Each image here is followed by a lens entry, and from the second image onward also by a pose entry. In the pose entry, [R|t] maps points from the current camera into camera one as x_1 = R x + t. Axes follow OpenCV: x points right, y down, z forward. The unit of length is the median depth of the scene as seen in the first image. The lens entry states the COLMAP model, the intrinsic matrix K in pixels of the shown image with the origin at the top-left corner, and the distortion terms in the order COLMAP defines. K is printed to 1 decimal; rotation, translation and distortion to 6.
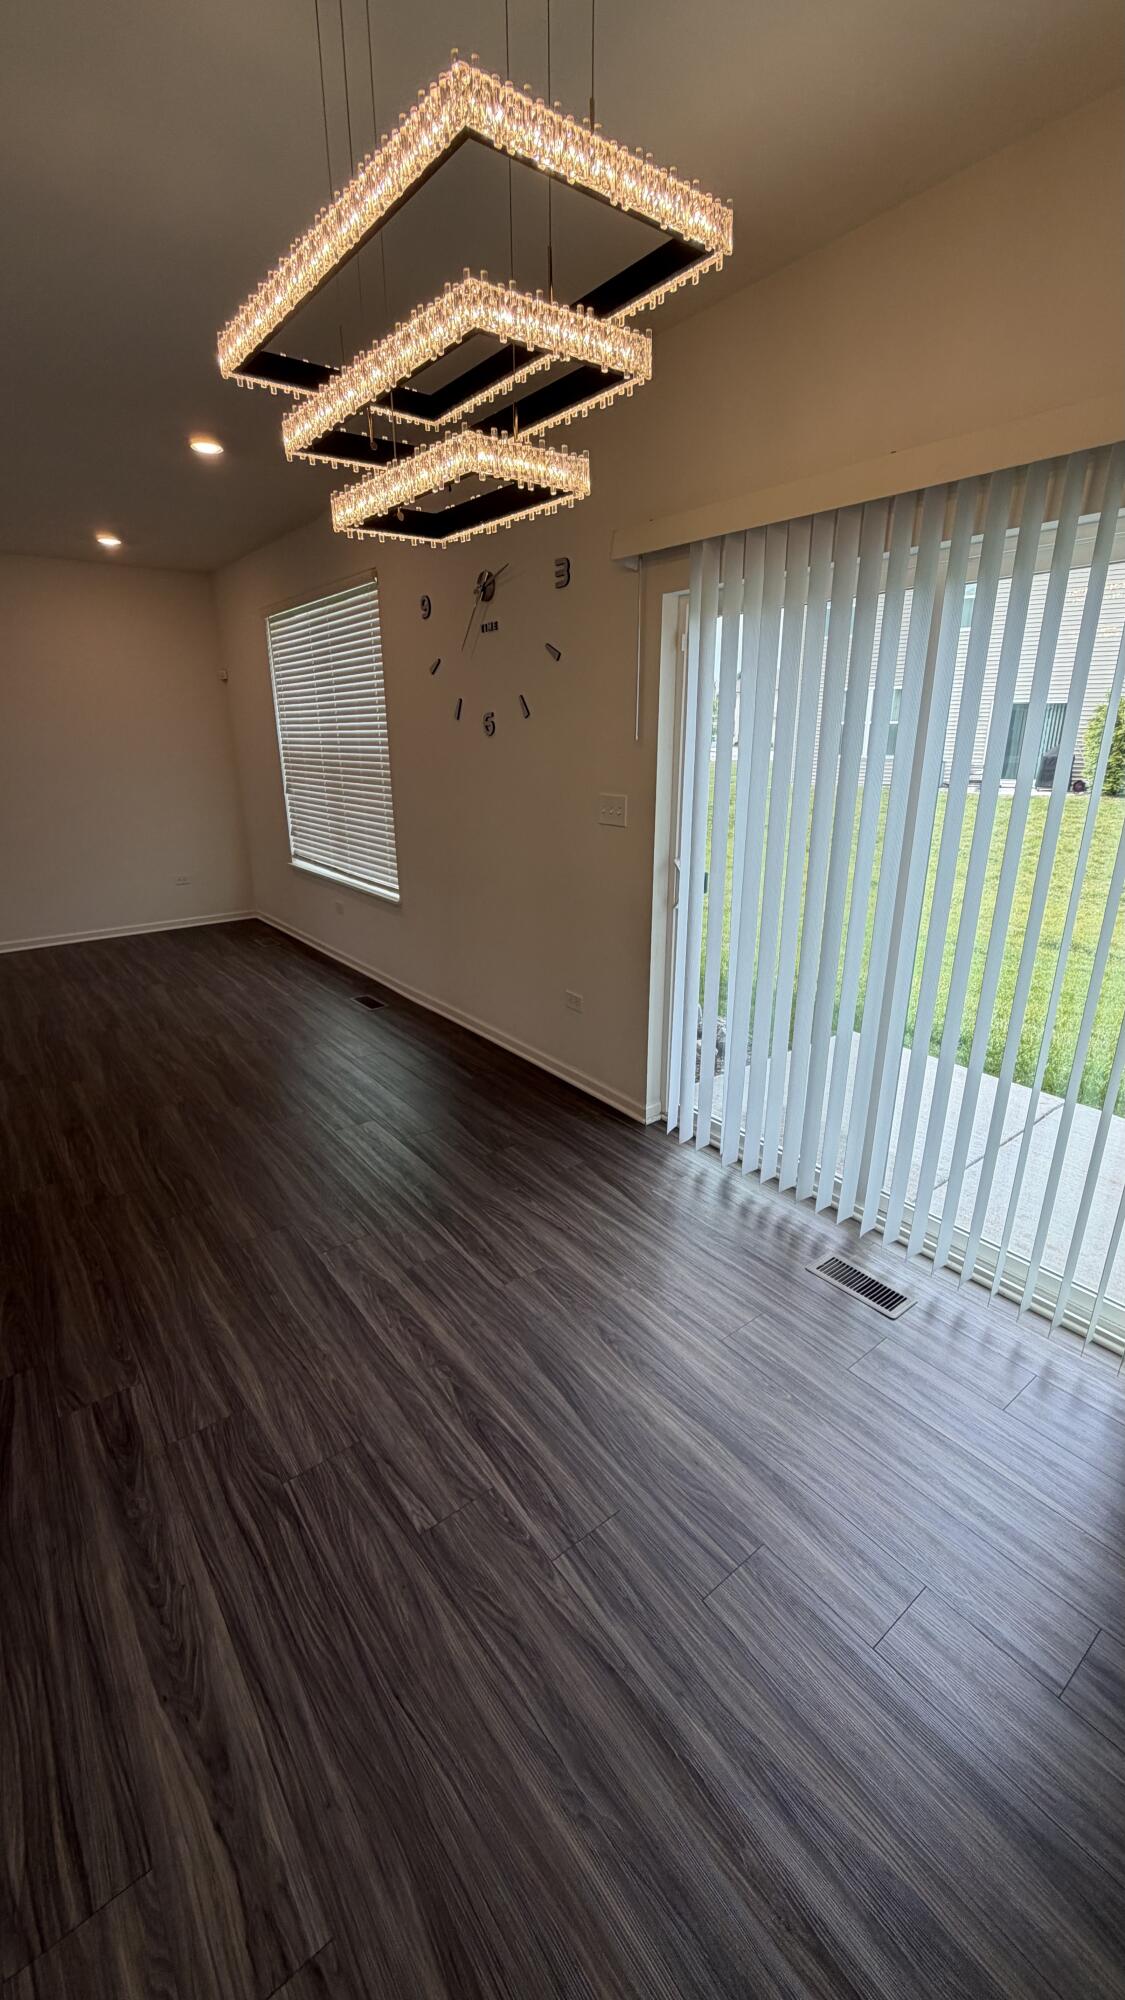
lens RADIAL K [[799.3, 0, 562.1], [0, 799.3, 998.1], [0, 0, 1]] dist [0.000391, -0.000268]
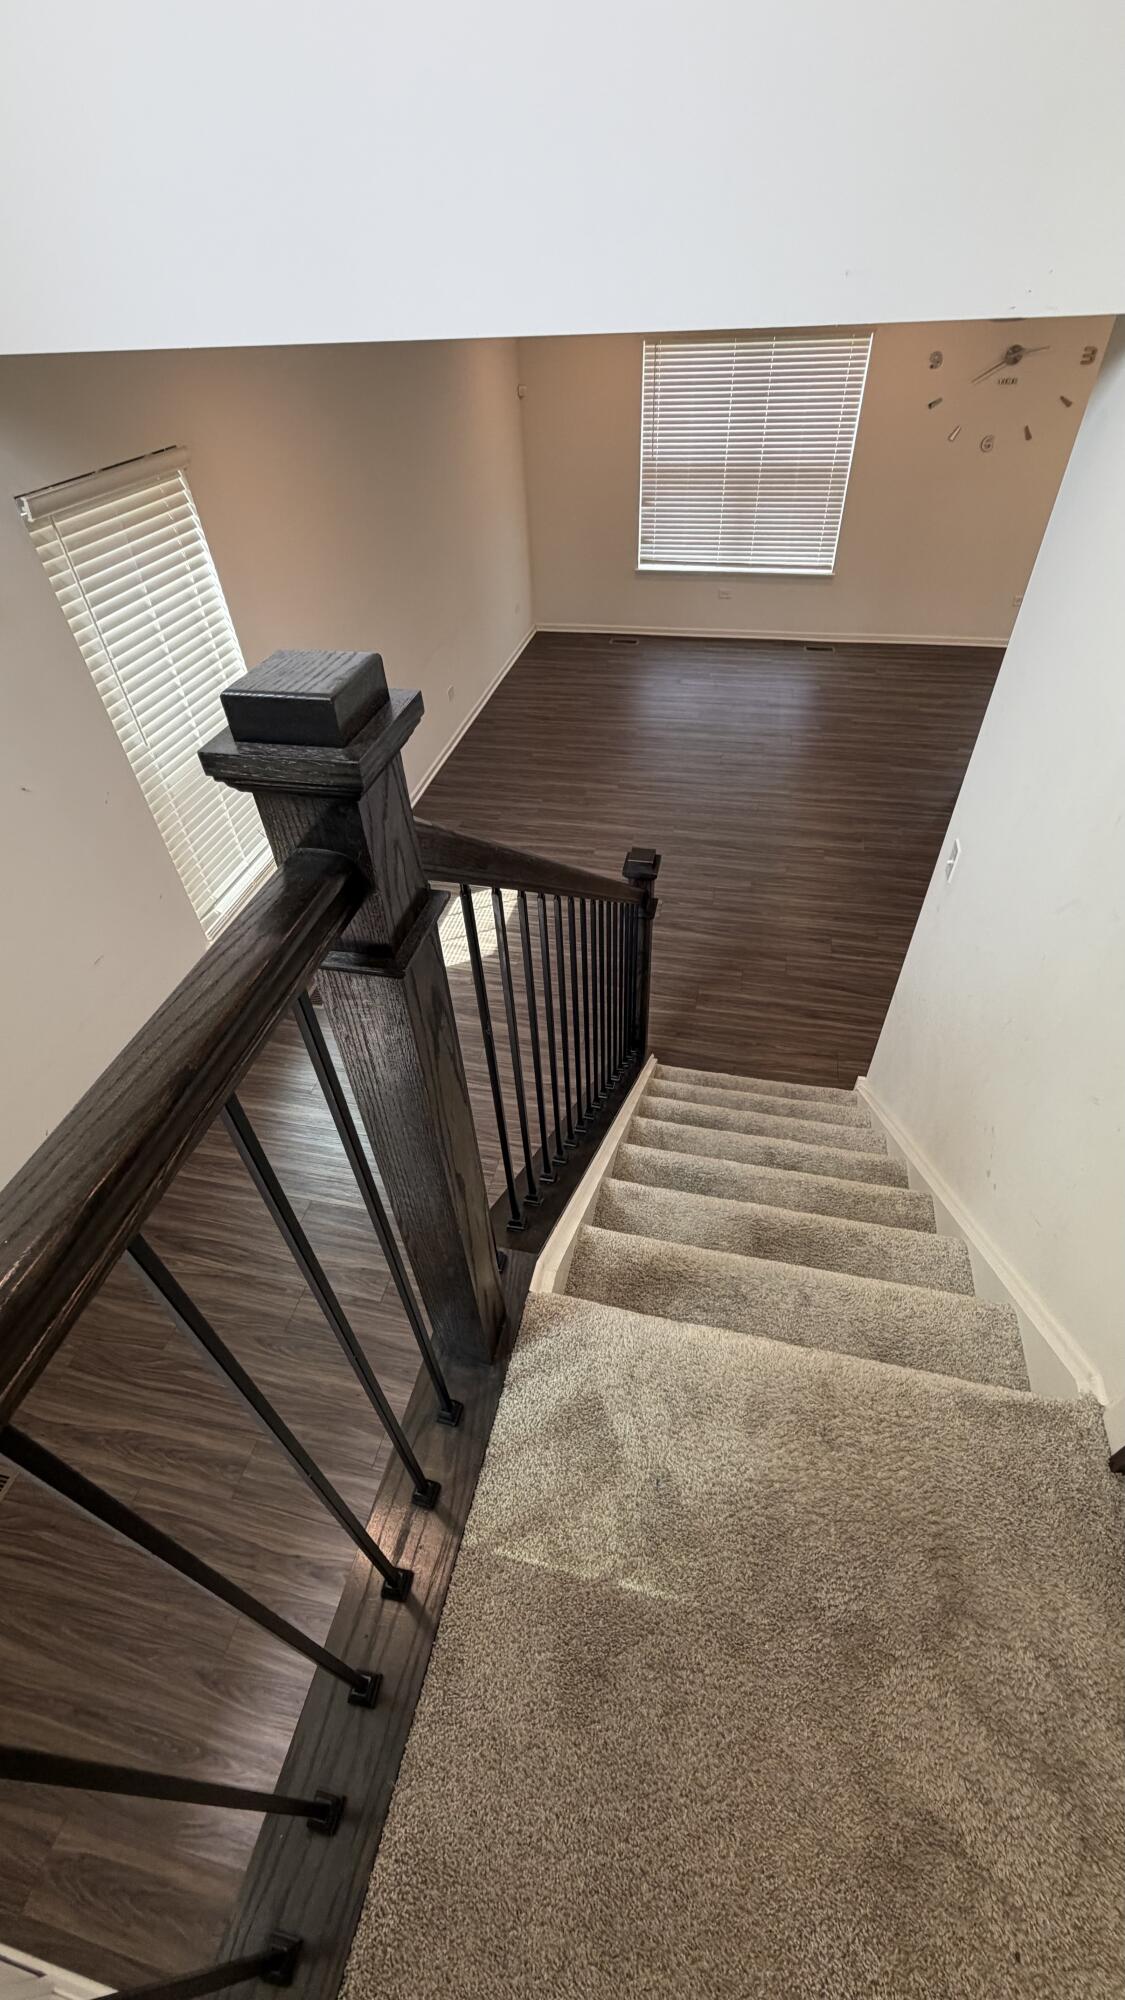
lens RADIAL K [[799.3, 0, 565.5], [0, 799.3, 1003.8], [0, 0, 1]] dist [0.000391, -0.000268]
pose [[0.771431, -0.451088, 0.448792, -1.678920], [0.232216, 0.856233, 0.461456, -0.244034], [-0.592428, -0.251764, 0.765274, -0.088986]]
